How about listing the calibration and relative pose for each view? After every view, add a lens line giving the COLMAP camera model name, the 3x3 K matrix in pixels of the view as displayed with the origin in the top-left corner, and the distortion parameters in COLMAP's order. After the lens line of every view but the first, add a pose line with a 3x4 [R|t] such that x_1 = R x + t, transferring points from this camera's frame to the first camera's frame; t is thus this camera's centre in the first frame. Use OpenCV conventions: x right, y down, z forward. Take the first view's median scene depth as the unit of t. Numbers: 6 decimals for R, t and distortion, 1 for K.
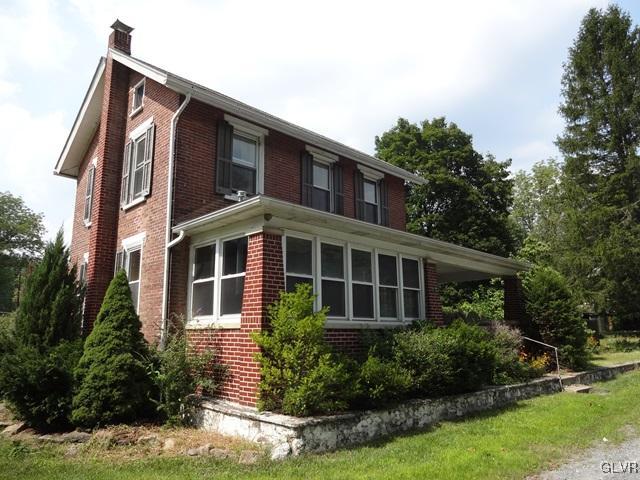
lens RADIAL K [[471.9, 0, 320.1], [0, 471.9, 242.4], [0, 0, 1]] dist [-0.002850, -0.017496]
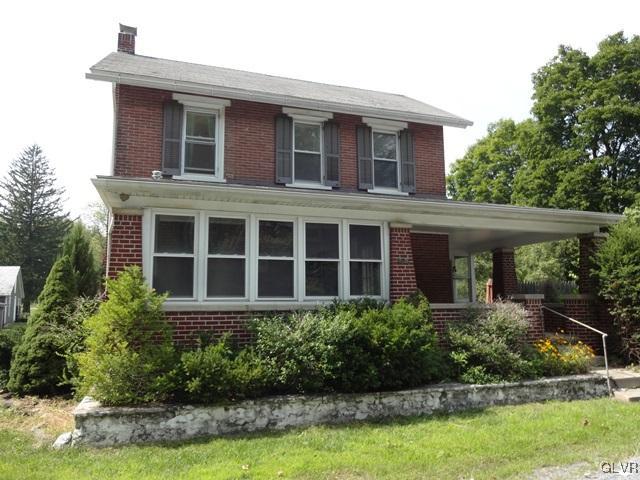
lens RADIAL K [[471.9, 0, 319.8], [0, 471.9, 239.2], [0, 0, 1]] dist [-0.002850, -0.017496]
pose [[0.896050, -0.062705, -0.439502, 0.602783], [0.087791, 0.995453, 0.036962, 0.028103], [0.435186, -0.071704, 0.897481, 0.274457]]
